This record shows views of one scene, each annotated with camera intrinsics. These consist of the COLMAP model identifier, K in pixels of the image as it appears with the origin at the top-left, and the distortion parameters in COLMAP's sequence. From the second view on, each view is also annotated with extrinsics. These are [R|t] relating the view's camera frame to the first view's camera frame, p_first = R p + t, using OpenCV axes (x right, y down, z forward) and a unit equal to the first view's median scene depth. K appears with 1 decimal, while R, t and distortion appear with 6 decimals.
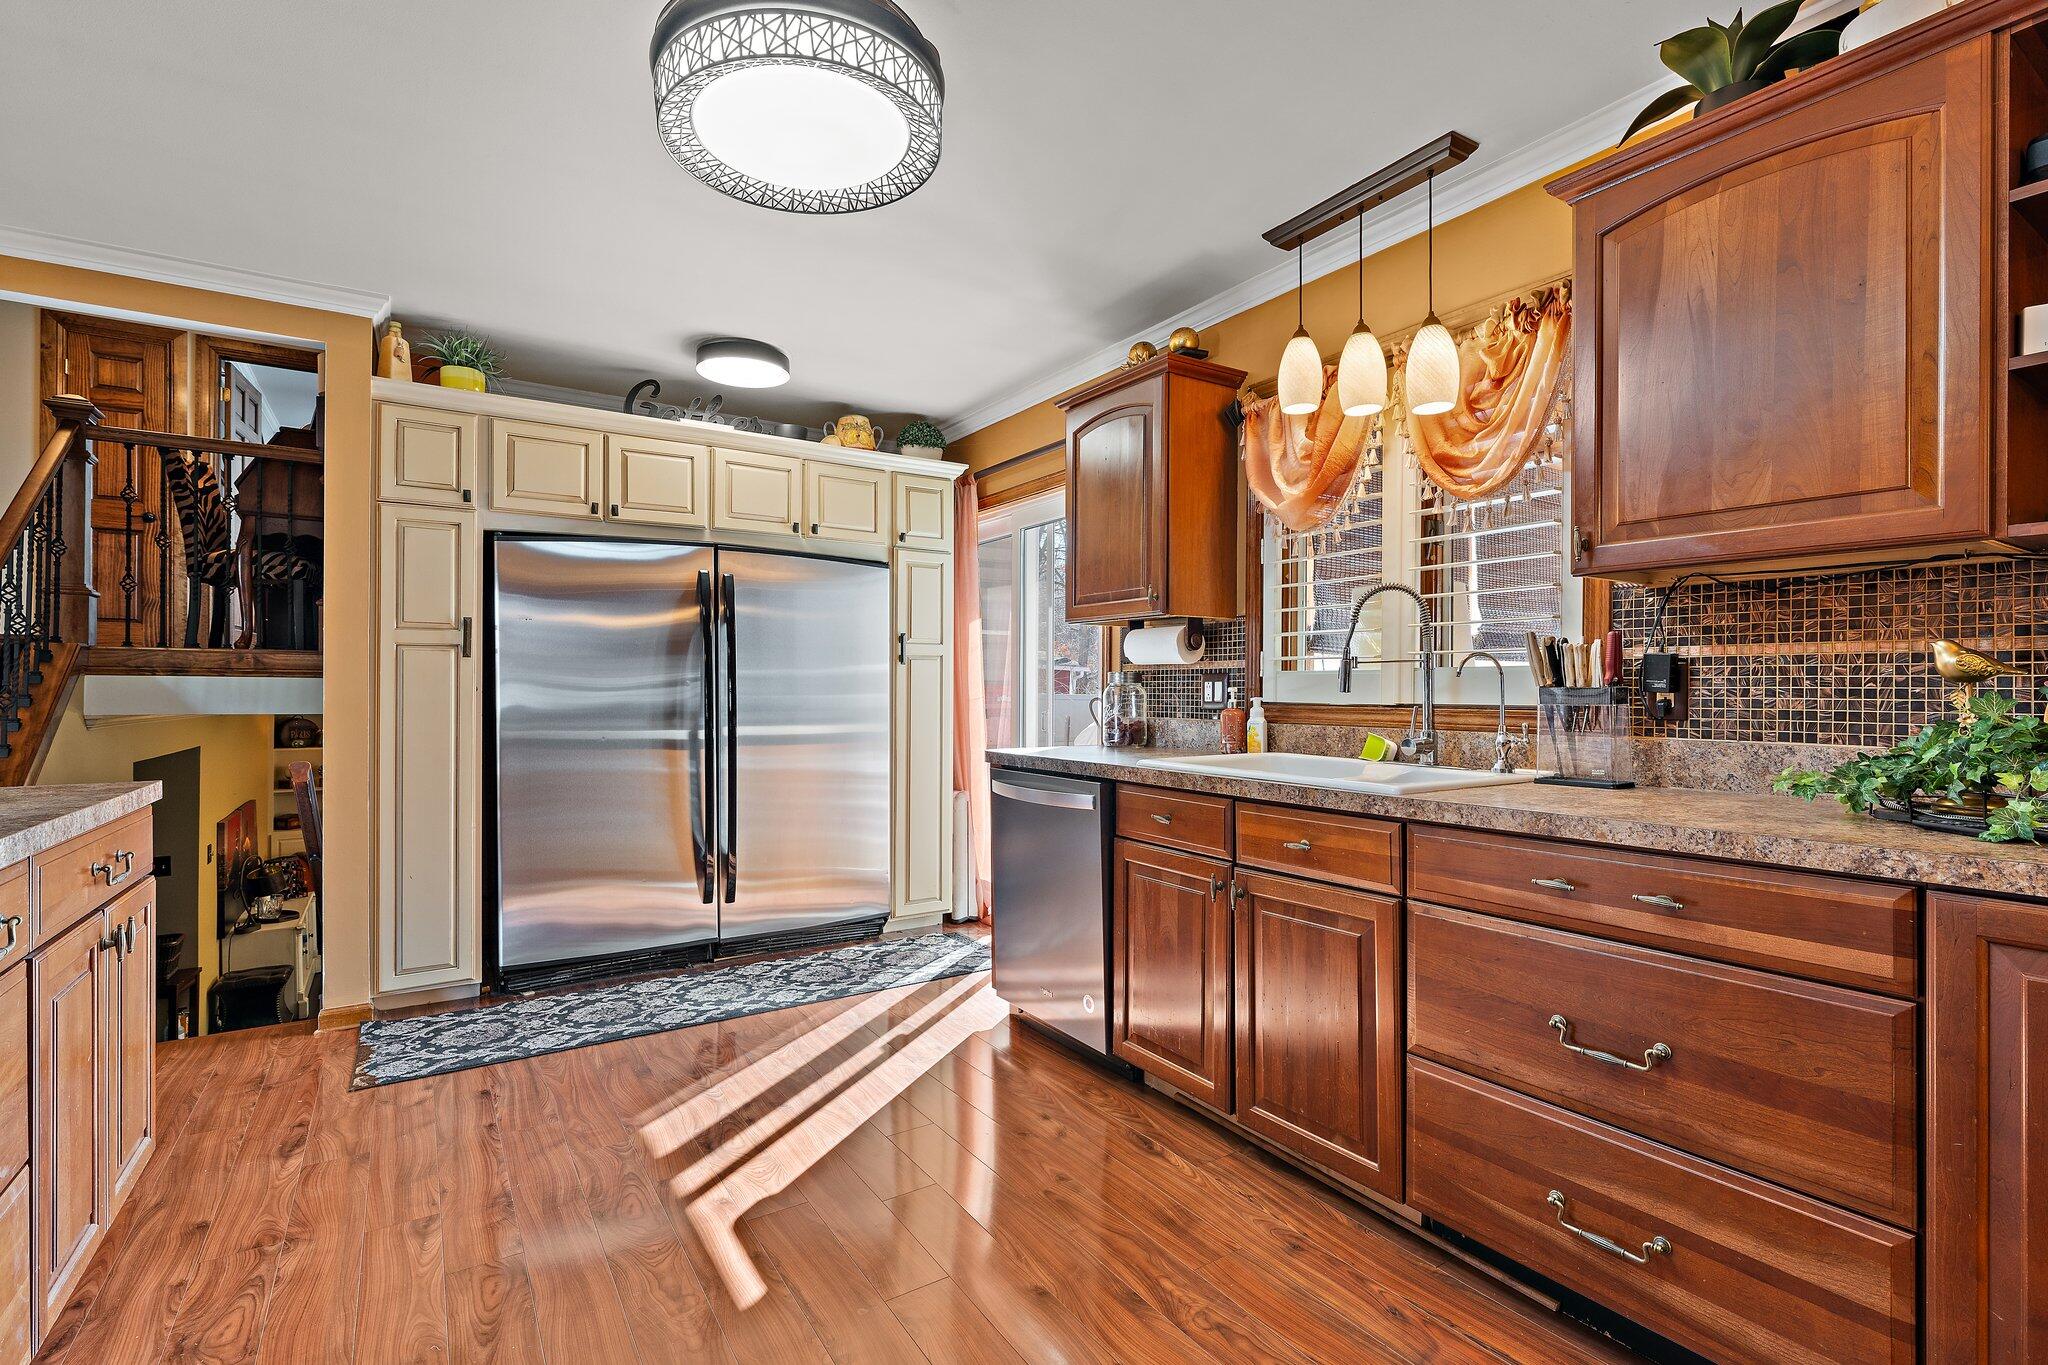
lens RADIAL K [[937.6, 0, 1019.3], [0, 937.6, 683.8], [0, 0, 1]] dist [-0.003766, -0.000337]
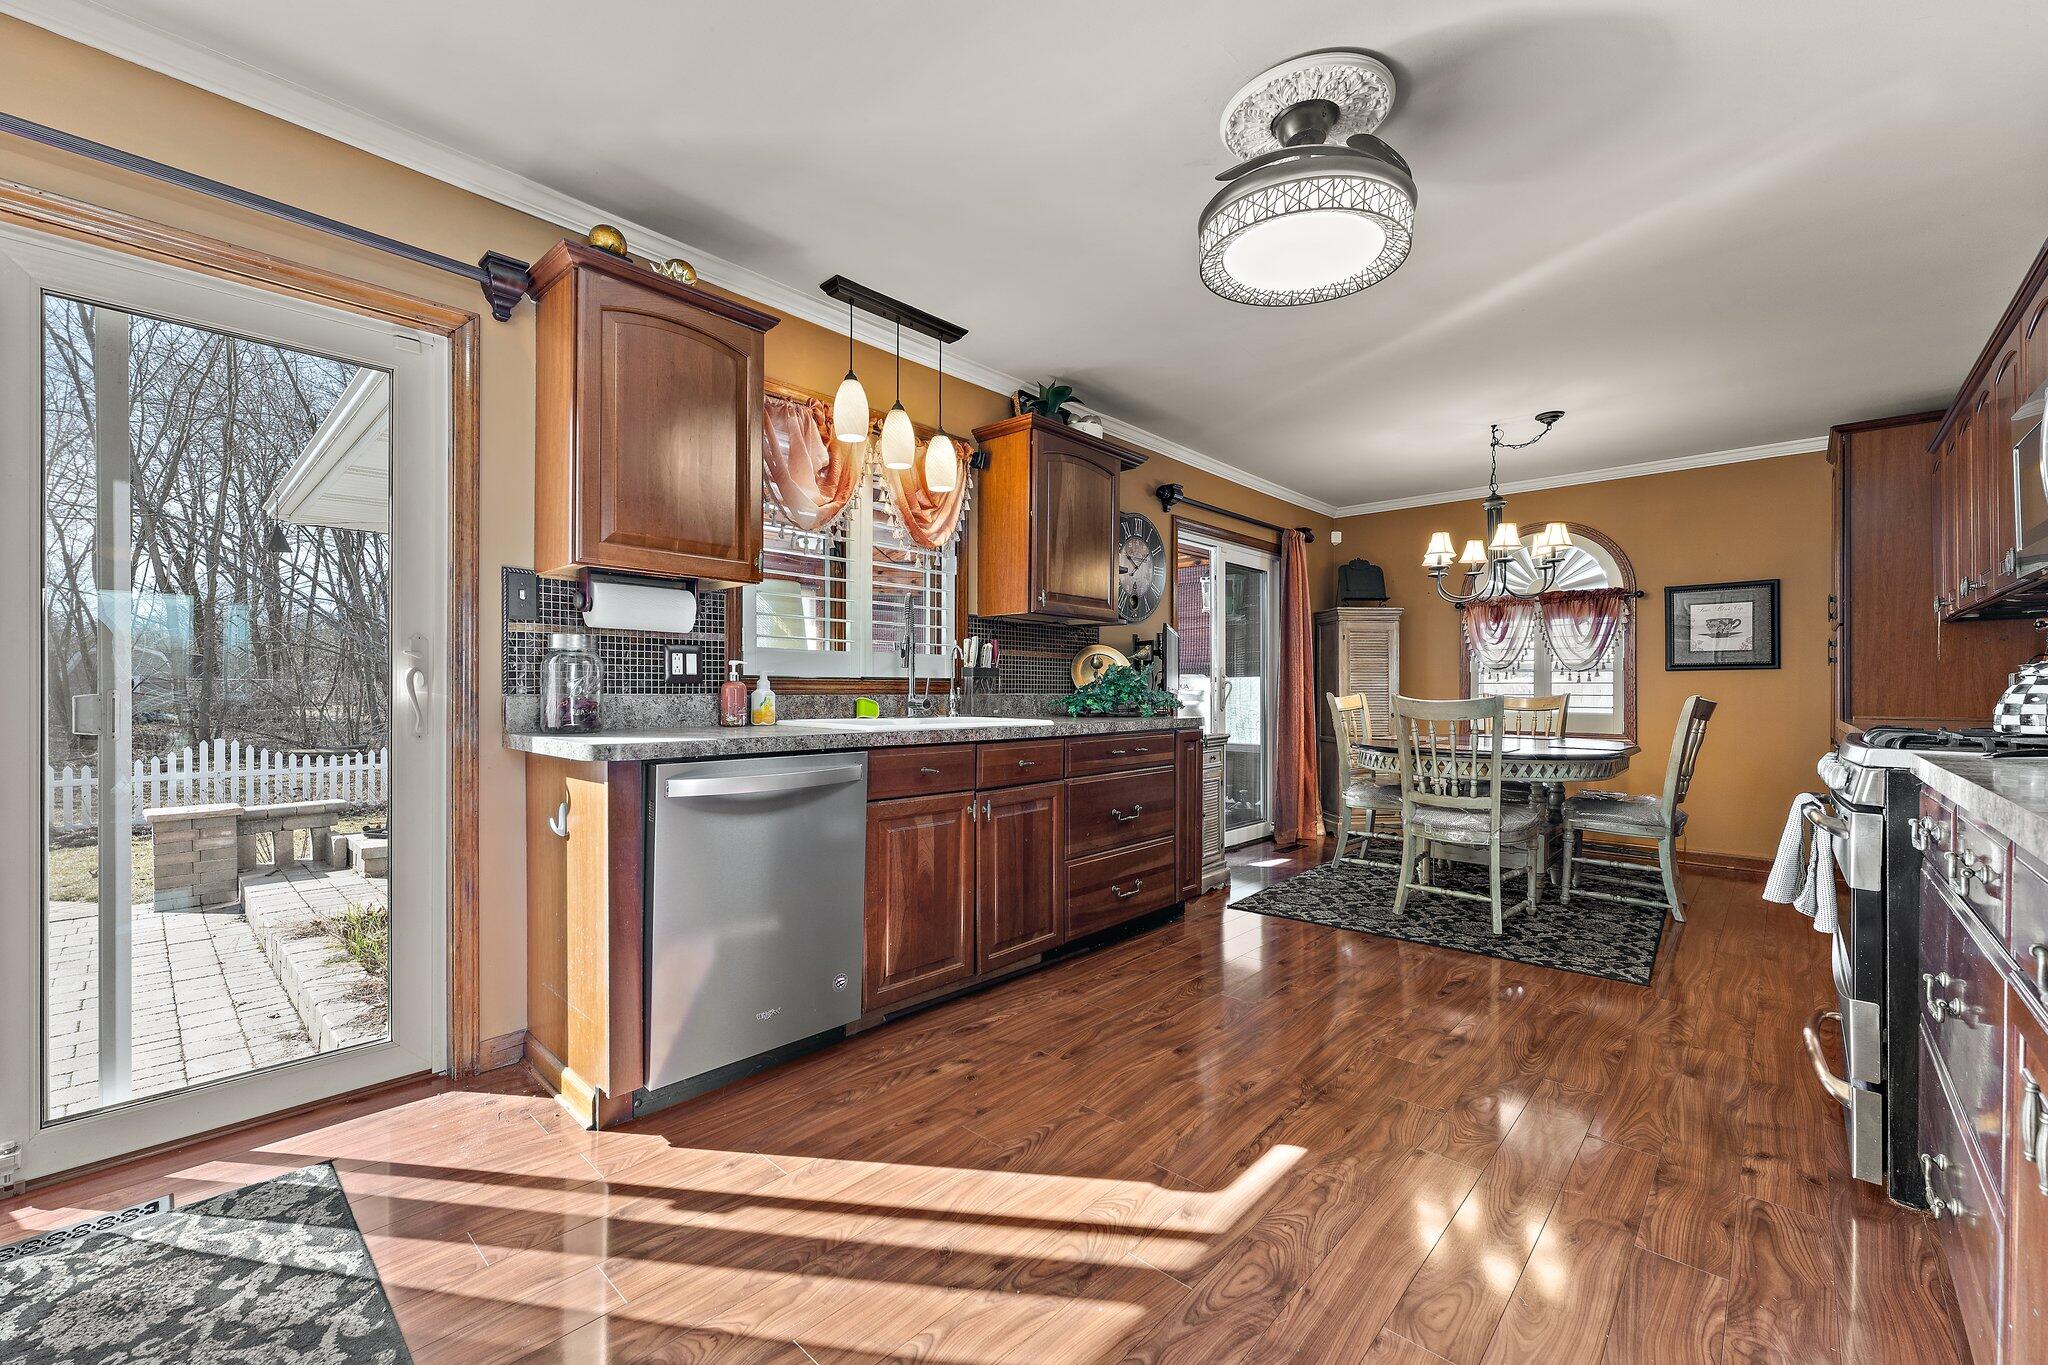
lens RADIAL K [[826.5, 0, 1011.3], [0, 826.5, 693.2], [0, 0, 1]] dist [0.004402, -0.001127]
pose [[-0.242483, -0.002374, 0.970153, -0.832137], [-0.008744, 0.999962, 0.000262, 0.042440], [-0.970116, -0.008420, -0.242494, 1.082390]]
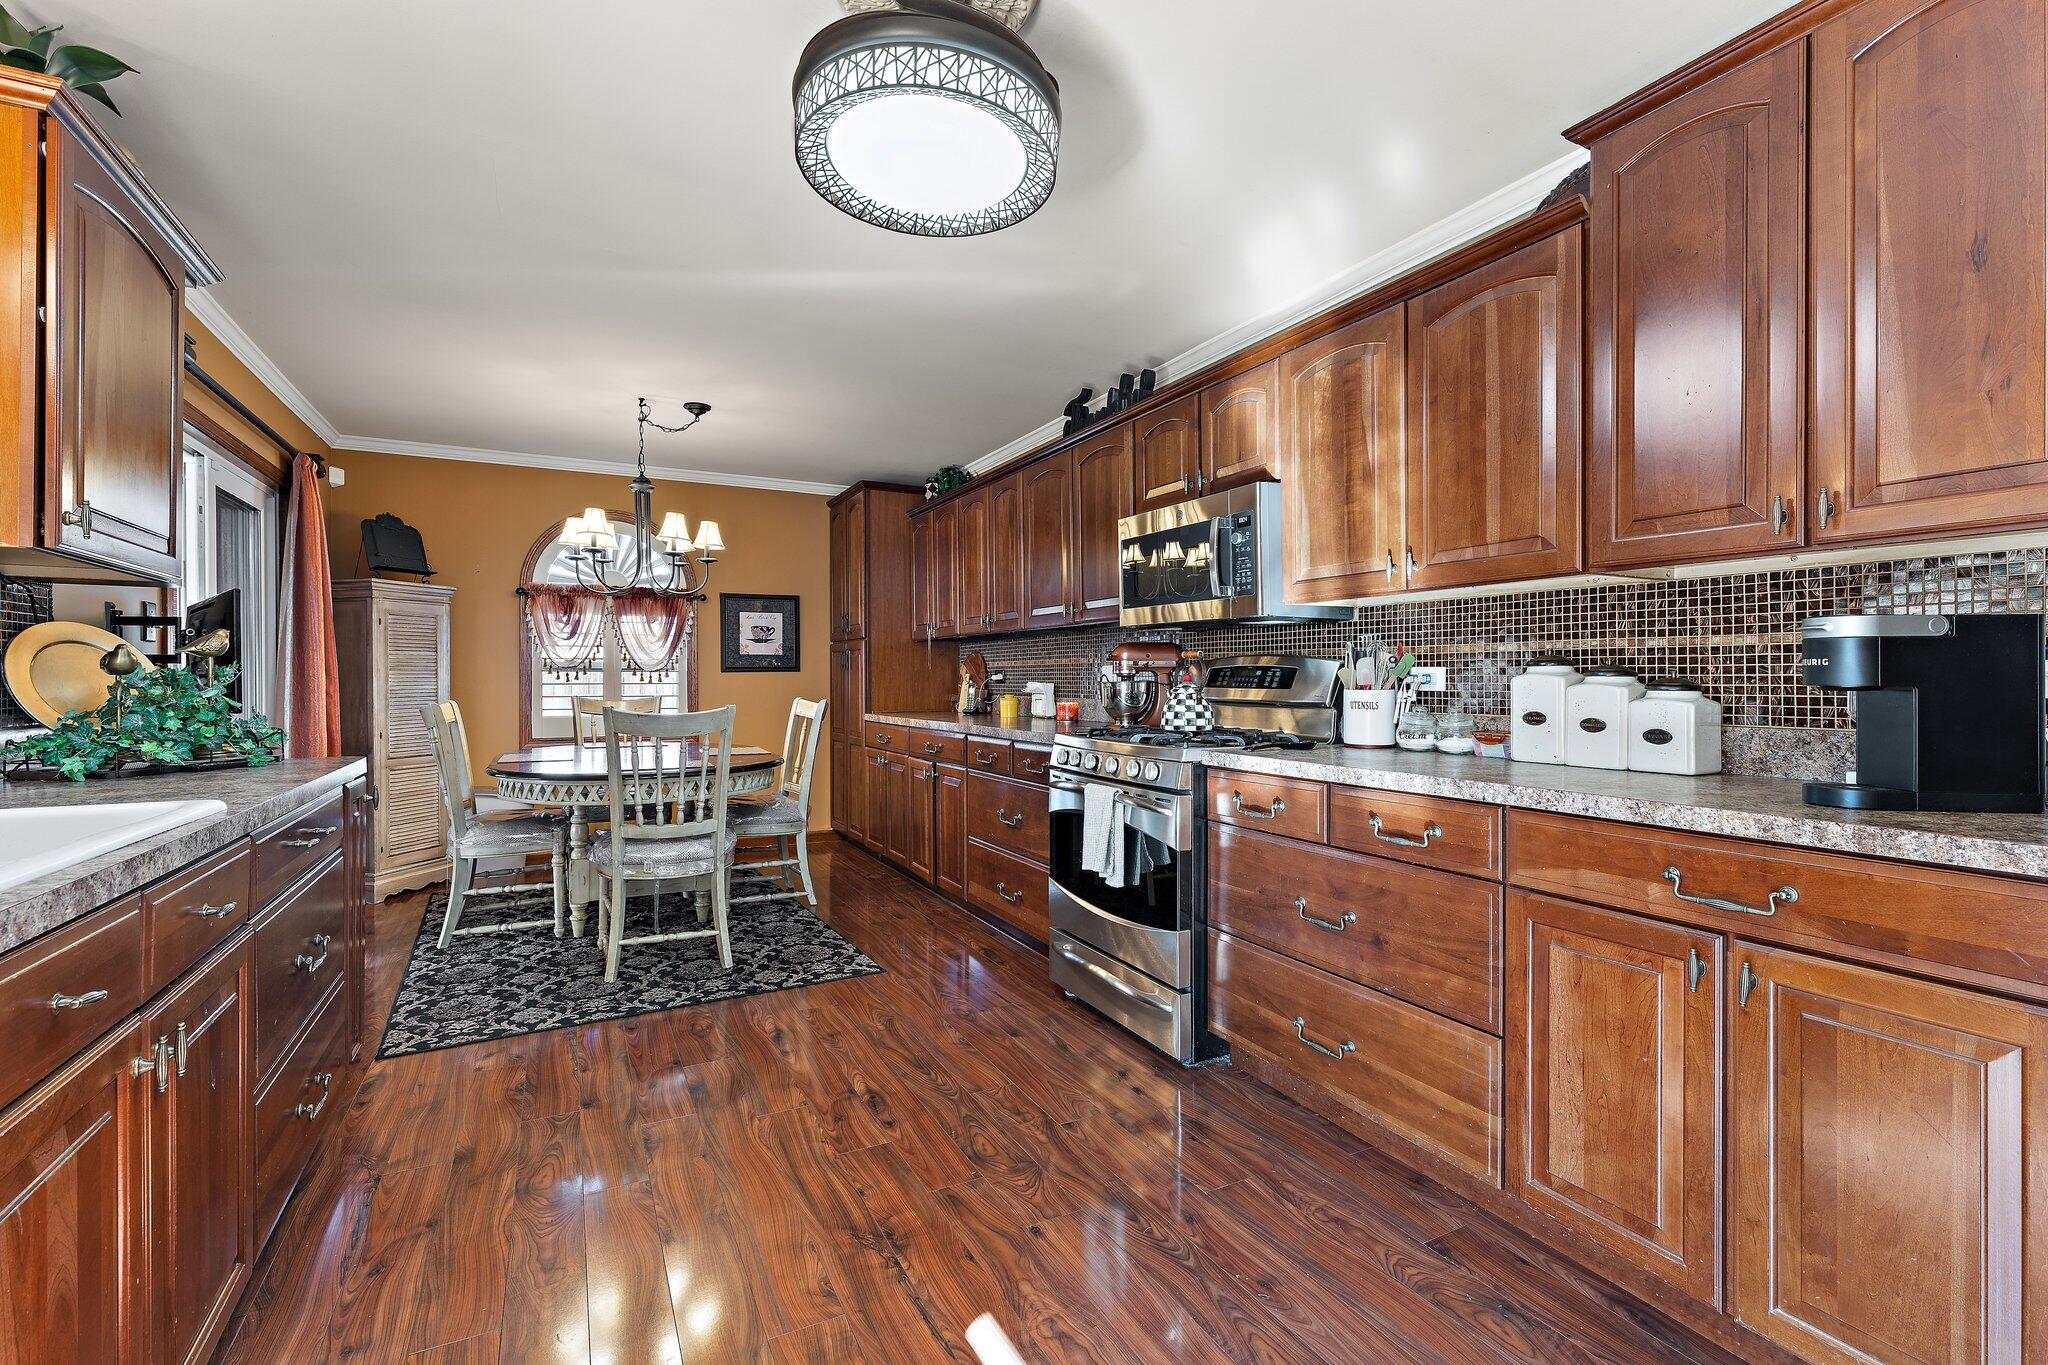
lens RADIAL K [[895.6, 0, 1016.9], [0, 895.6, 679.1], [0, 0, 1]] dist [0.000090, -0.000629]
pose [[-0.995029, 0.003885, 0.099509, -0.275281], [0.003456, 0.999984, -0.004477, 0.007361], [-0.099525, -0.004111, -0.995027, 1.266062]]
